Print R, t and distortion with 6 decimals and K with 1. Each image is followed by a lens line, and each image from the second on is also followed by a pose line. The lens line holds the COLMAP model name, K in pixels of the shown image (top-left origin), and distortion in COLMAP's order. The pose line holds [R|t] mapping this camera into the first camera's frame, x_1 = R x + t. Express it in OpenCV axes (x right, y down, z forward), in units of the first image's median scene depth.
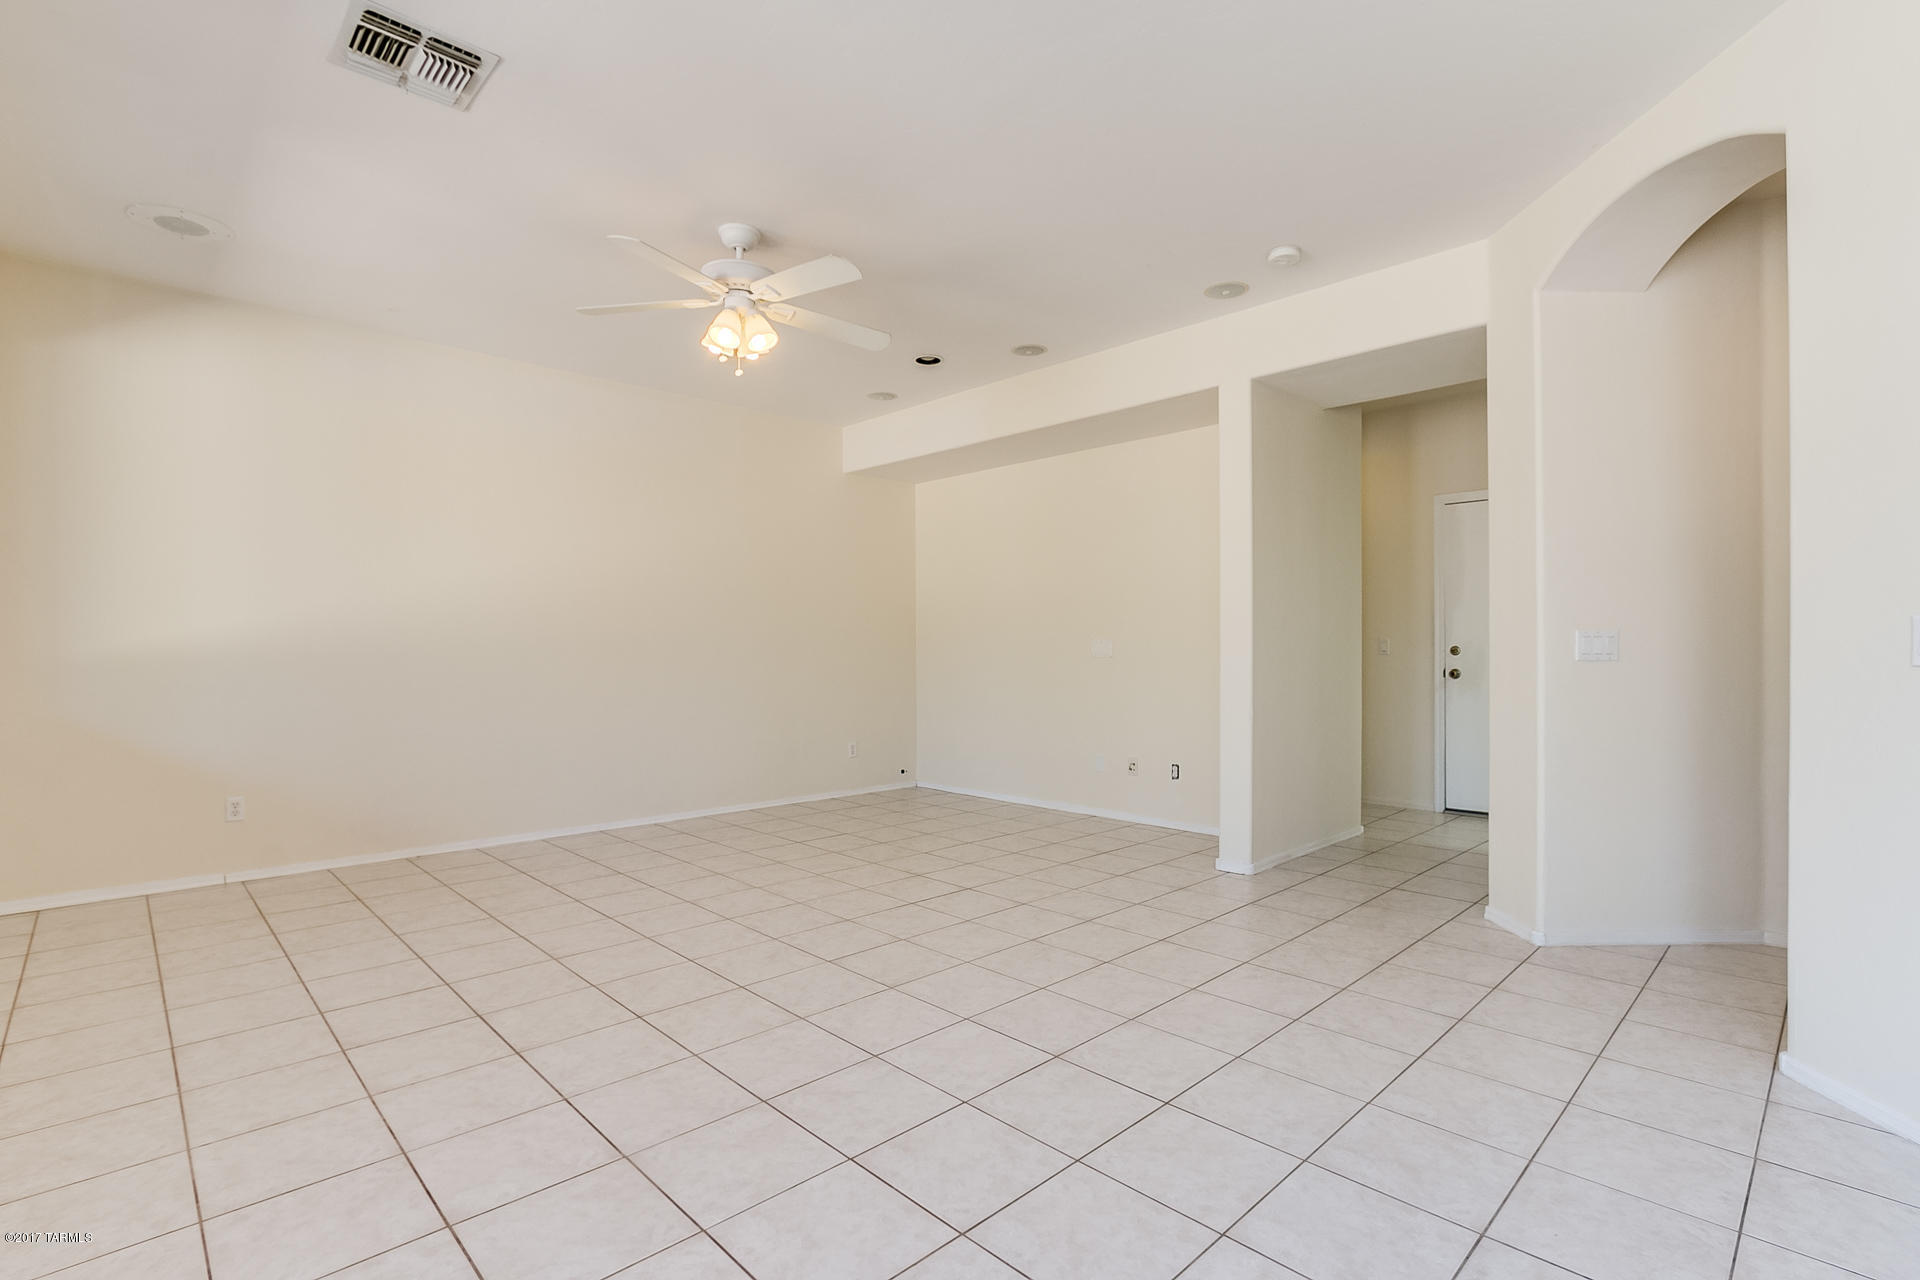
lens RADIAL K [[891.9, 0, 959.5], [0, 891.9, 637.6], [0, 0, 1]] dist [-0.012871, -0.000440]
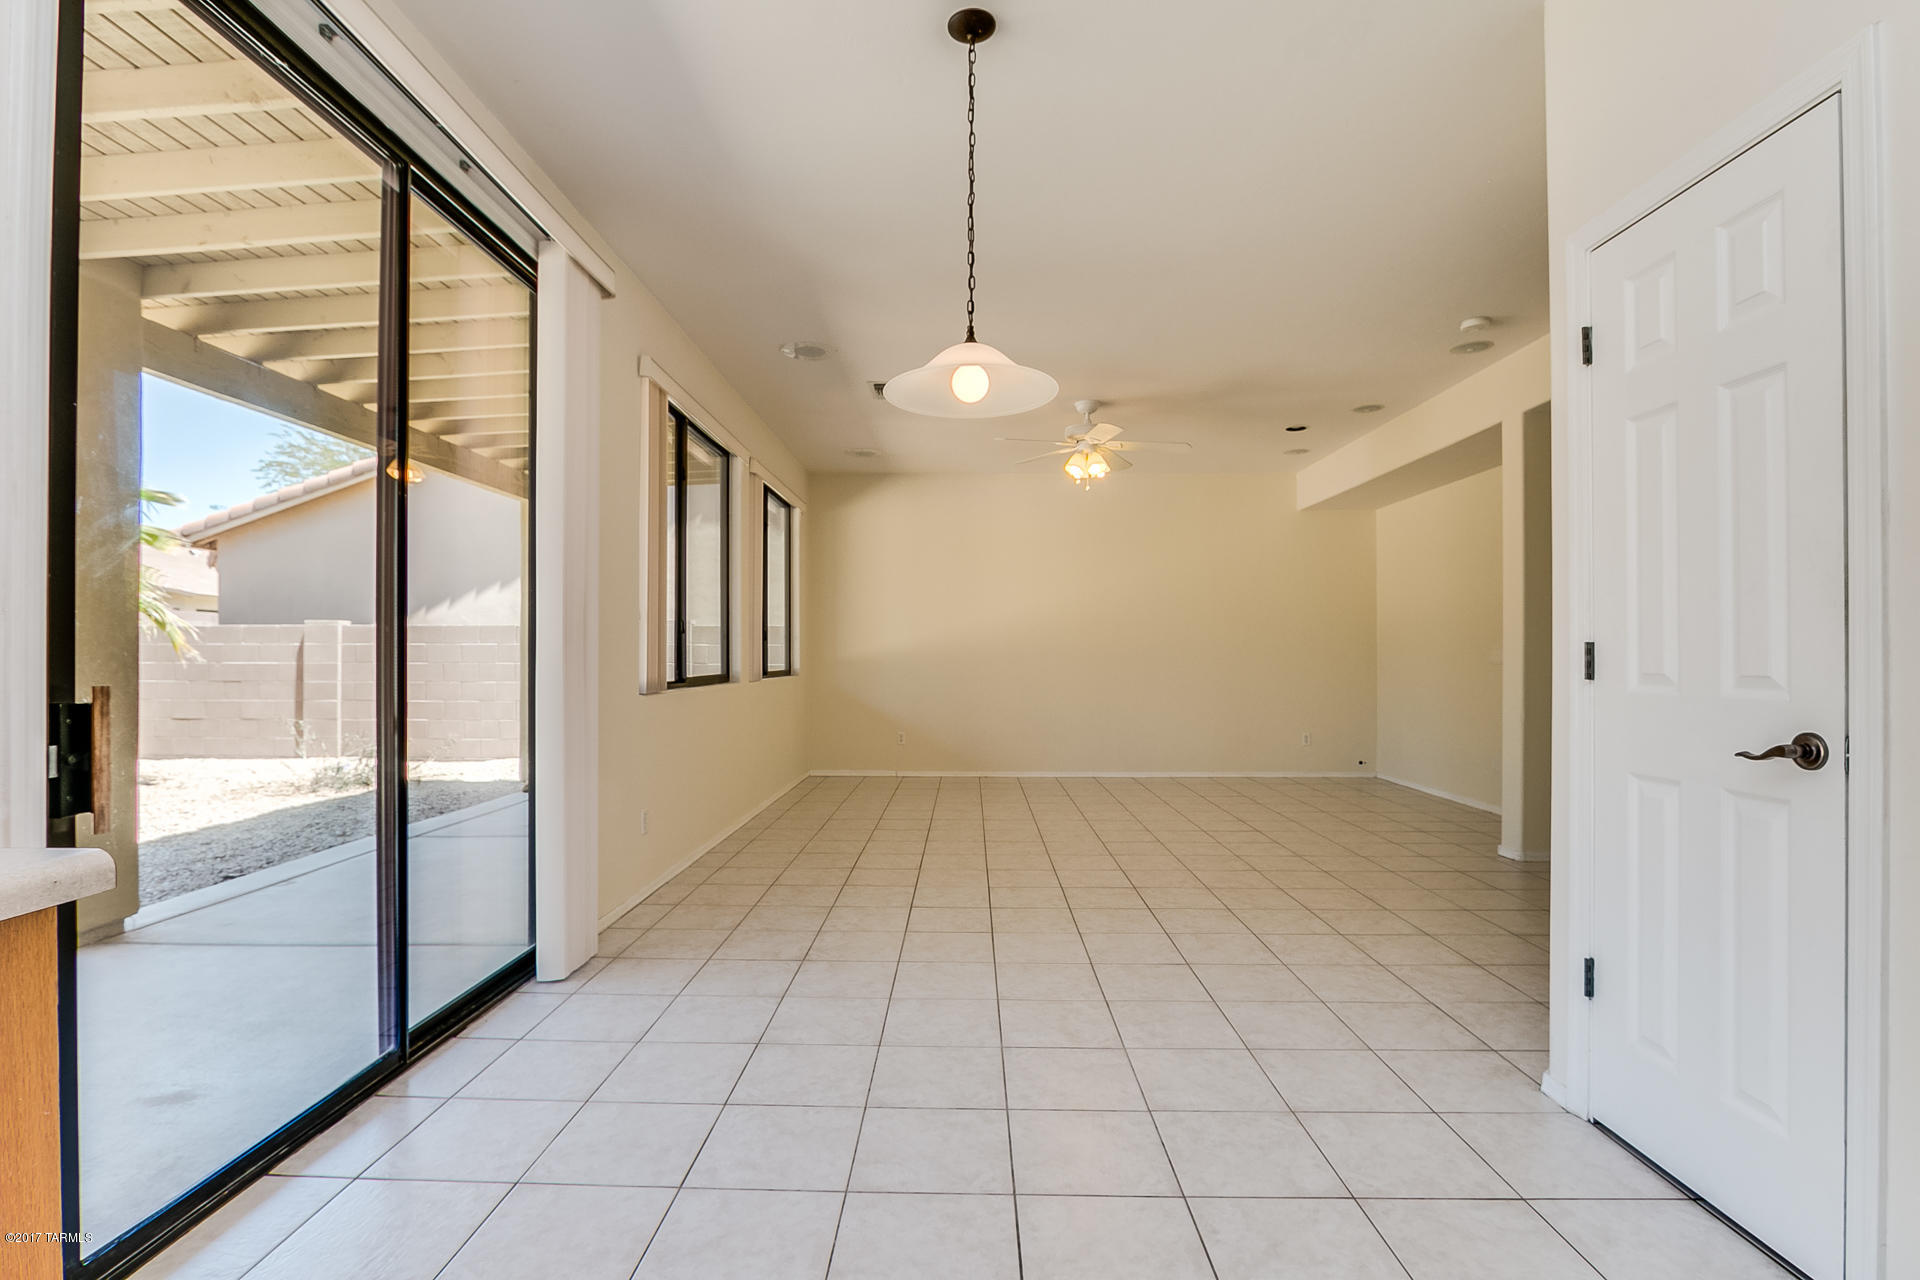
lens RADIAL K [[891.9, 0, 959.7], [0, 891.9, 650.3], [0, 0, 1]] dist [-0.012871, -0.000440]
pose [[0.703496, 0.001135, -0.710698, 0.750529], [0.005036, 0.999966, 0.006581, -0.009535], [0.710681, -0.008209, 0.703466, -0.328985]]
